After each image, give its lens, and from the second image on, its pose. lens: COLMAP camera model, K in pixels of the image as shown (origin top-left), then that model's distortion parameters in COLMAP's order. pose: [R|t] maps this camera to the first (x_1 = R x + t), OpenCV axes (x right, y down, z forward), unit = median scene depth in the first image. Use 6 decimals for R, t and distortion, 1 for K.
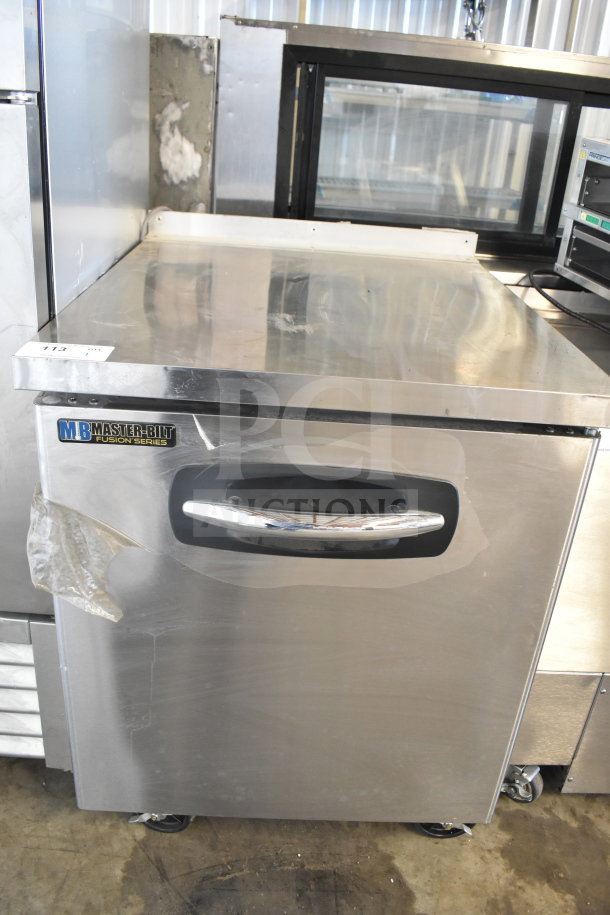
lens RADIAL K [[678.9, 0, 305.0], [0, 678.9, 457.5], [0, 0, 1]] dist [-0.063421, 0.001183]
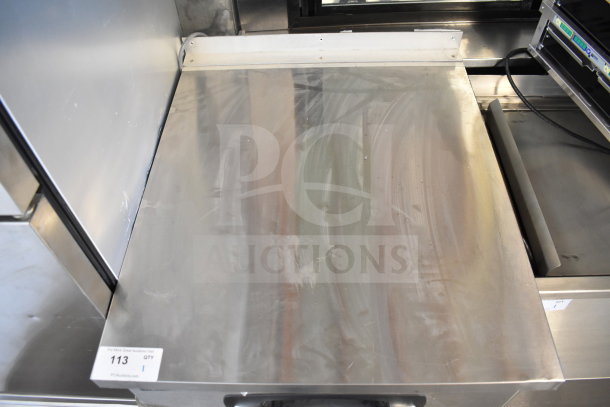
lens RADIAL K [[452.6, 0, 305.0], [0, 452.6, 203.5], [0, 0, 1]] dist [-0.063421, 0.001183]
pose [[0.994747, -0.045491, -0.091697, 0.105485], [0.076790, 0.923985, 0.374640, -0.882477], [0.067684, -0.379714, 0.922625, 0.387007]]
